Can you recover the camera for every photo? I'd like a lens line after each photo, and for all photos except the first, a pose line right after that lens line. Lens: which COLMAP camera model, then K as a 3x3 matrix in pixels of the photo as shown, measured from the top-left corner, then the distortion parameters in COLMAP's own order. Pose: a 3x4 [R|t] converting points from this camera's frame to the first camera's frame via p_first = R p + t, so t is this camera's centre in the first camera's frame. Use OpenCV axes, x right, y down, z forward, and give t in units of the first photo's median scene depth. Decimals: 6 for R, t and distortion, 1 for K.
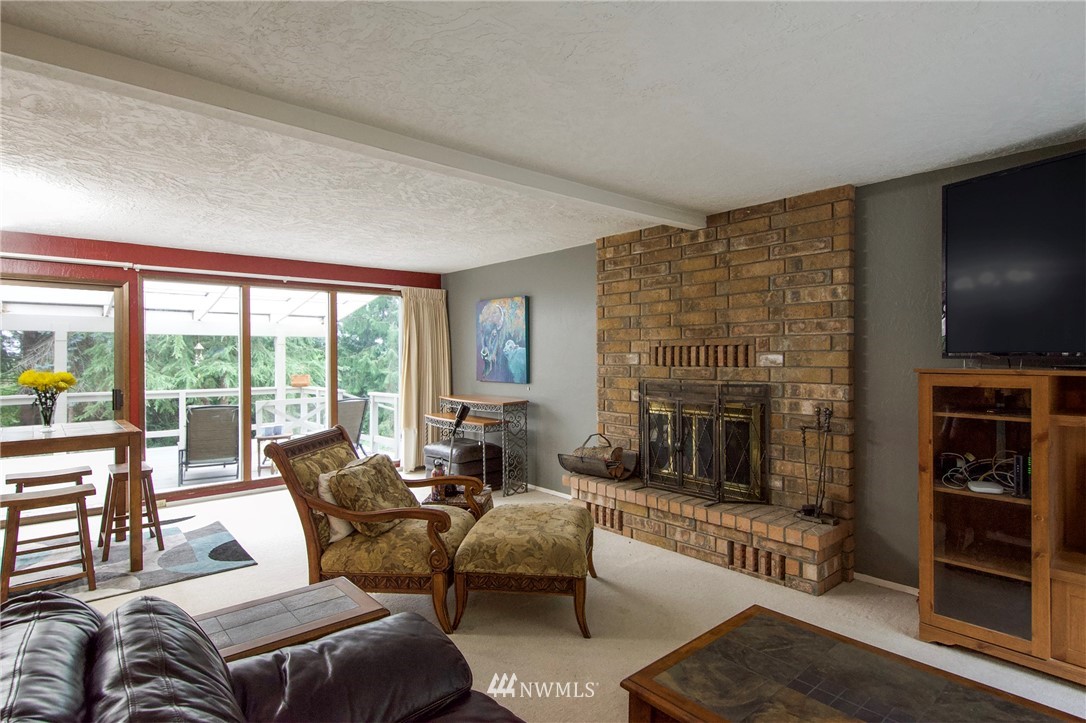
lens RADIAL K [[567.5, 0, 545.7], [0, 567.5, 359.7], [0, 0, 1]] dist [0.032138, -0.027029]
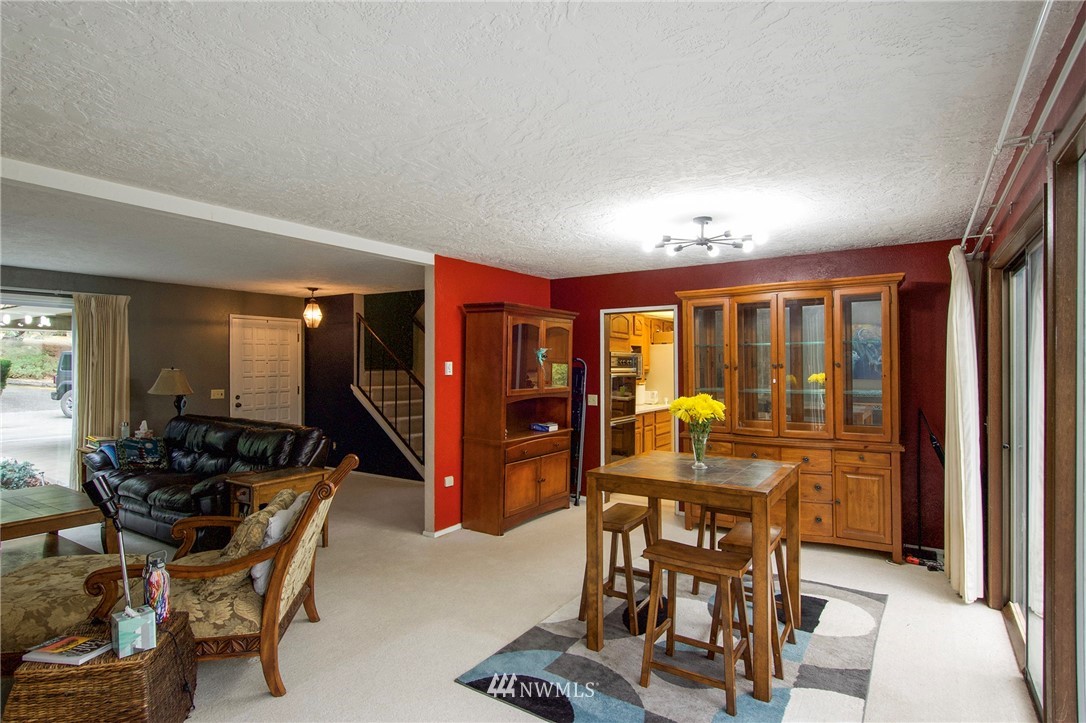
lens RADIAL K [[571.7, 0, 561.8], [0, 571.7, 357.8], [0, 0, 1]] dist [0.033516, -0.016687]
pose [[-0.959469, 0.000996, -0.281811, -0.411406], [0.001431, 0.999998, -0.001340, -0.032833], [0.281809, -0.001689, -0.959469, 1.647009]]
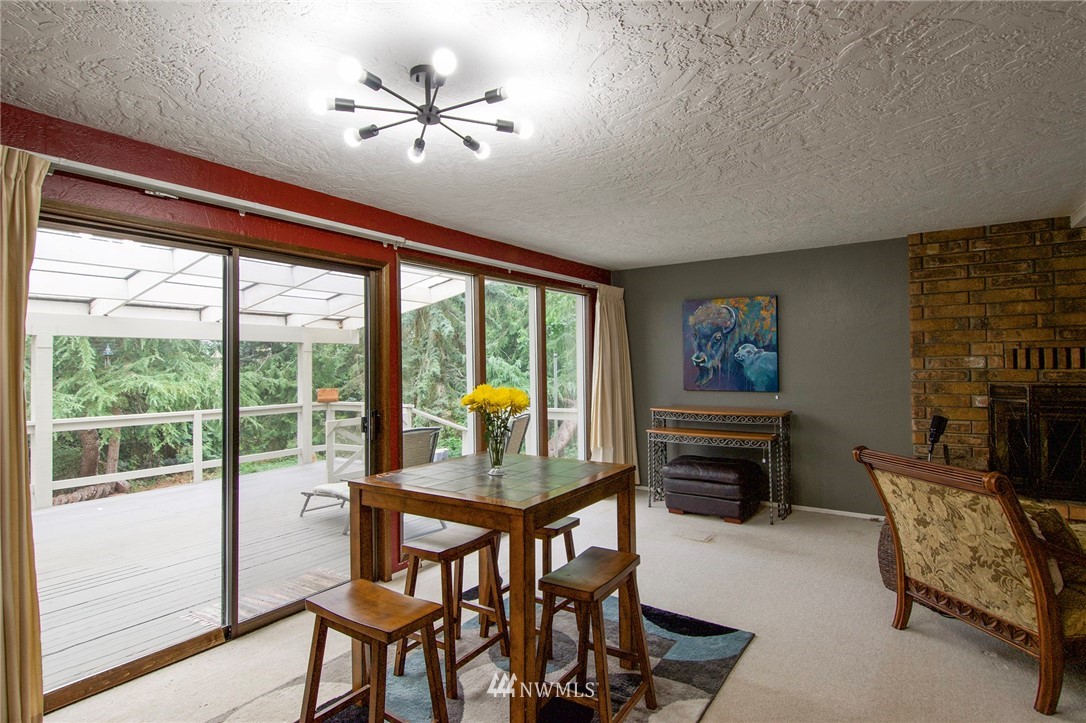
lens RADIAL K [[567.7, 0, 546.9], [0, 567.7, 354.4], [0, 0, 1]] dist [0.030923, -0.025075]
pose [[0.967279, -0.005182, 0.253662, -0.920040], [0.011903, 0.999617, -0.024967, 0.001371], [-0.253436, 0.027169, 0.966971, 0.312338]]
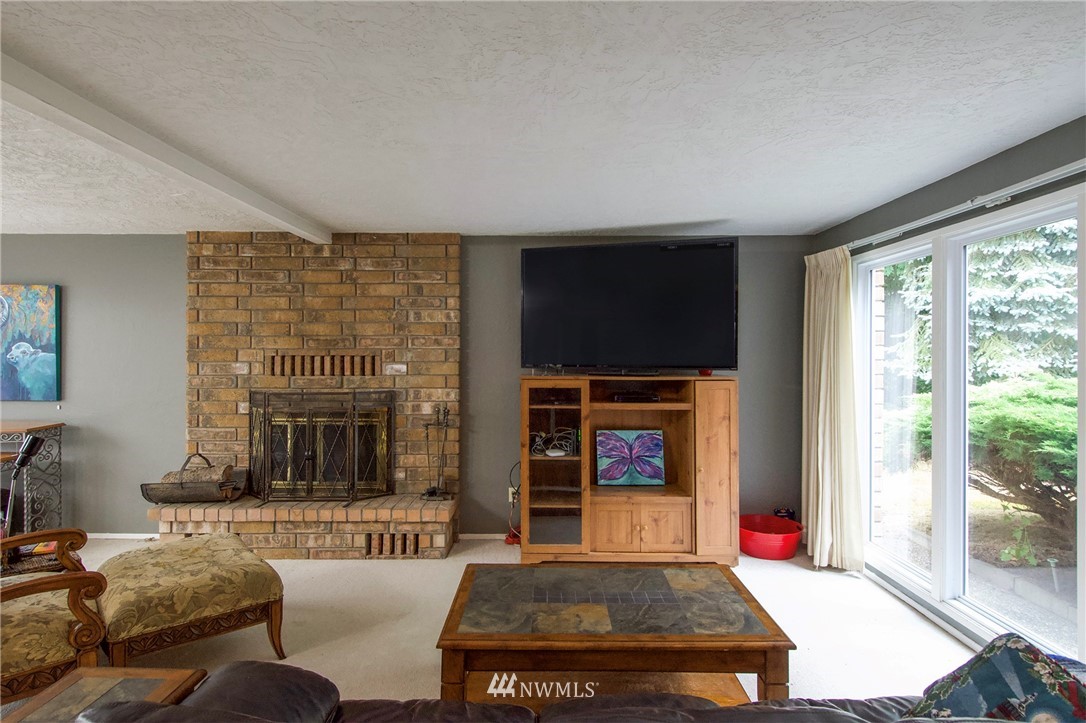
lens RADIAL K [[567.7, 0, 546.9], [0, 567.7, 354.4], [0, 0, 1]] dist [0.030923, -0.025075]
pose [[0.659798, 0.005801, 0.751421, -0.261621], [0.001048, 0.999962, -0.008639, -0.018619], [-0.751442, 0.006487, 0.659767, 0.005248]]
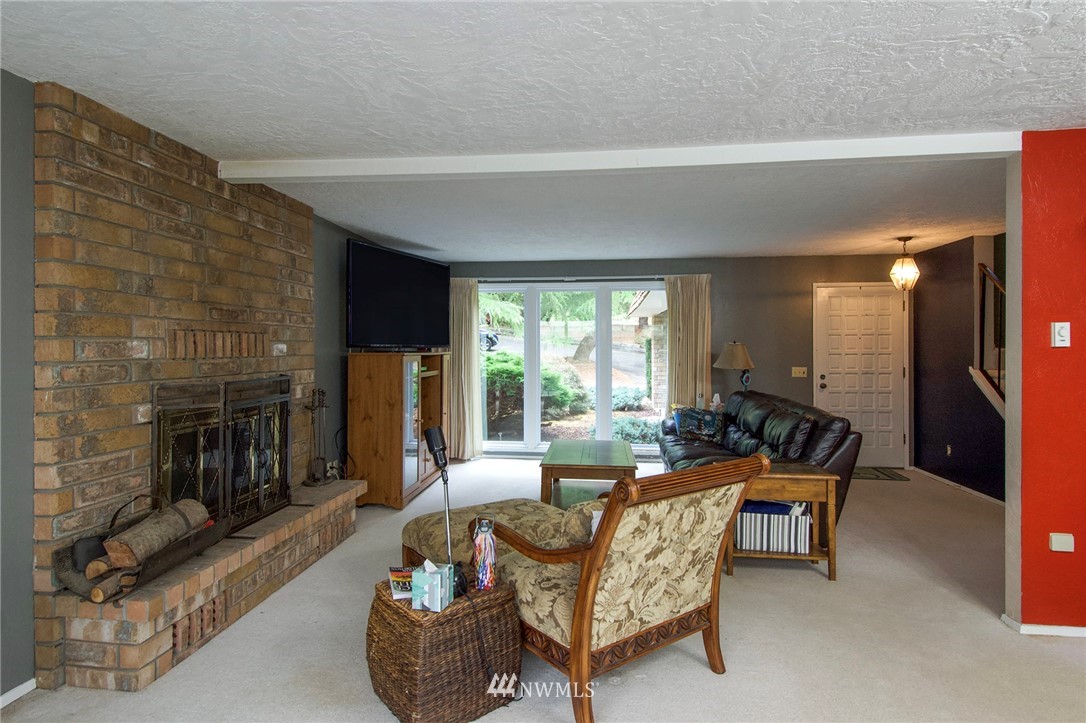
lens RADIAL K [[592.4, 0, 525.0], [0, 592.4, 348.1], [0, 0, 1]] dist [0.041417, -0.026133]
pose [[-0.660401, 0.003356, 0.750906, -0.650309], [0.007519, 0.999969, 0.002143, -0.000631], [-0.750876, 0.007061, -0.660406, 1.315608]]
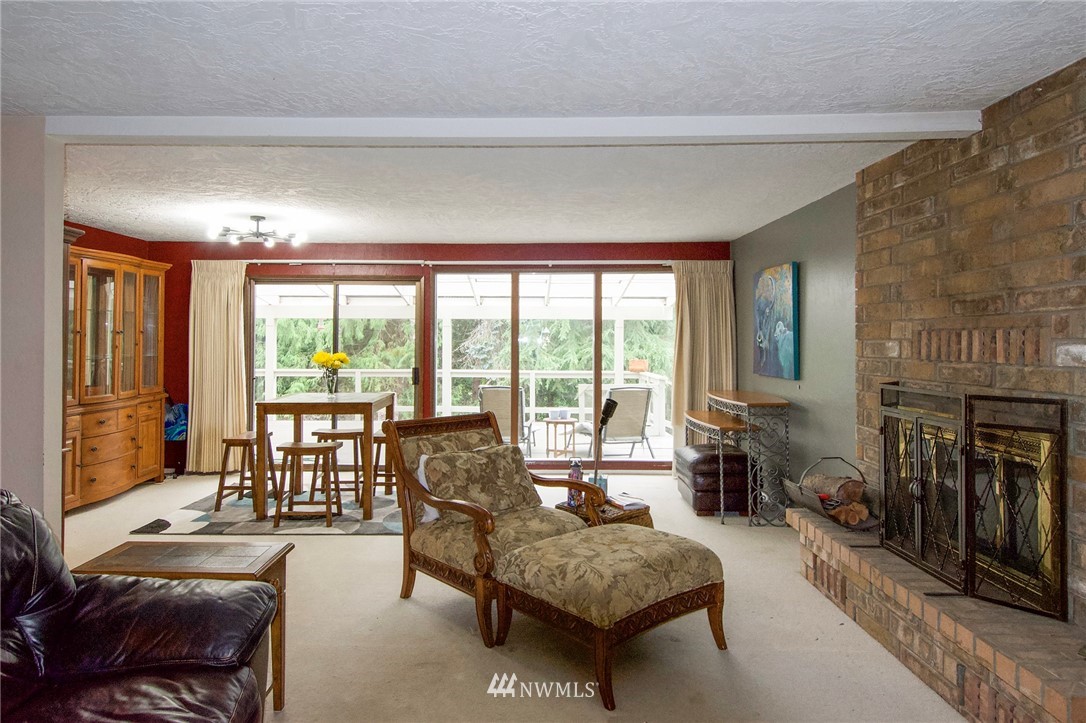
lens RADIAL K [[653.7, 0, 517.0], [0, 653.7, 334.7], [0, 0, 1]] dist [0.039105, -0.033555]
pose [[0.739565, 0.001591, -0.673084, 0.409992], [-0.011780, 0.999875, -0.010580, -0.005489], [0.672982, 0.015753, 0.739491, 0.176796]]
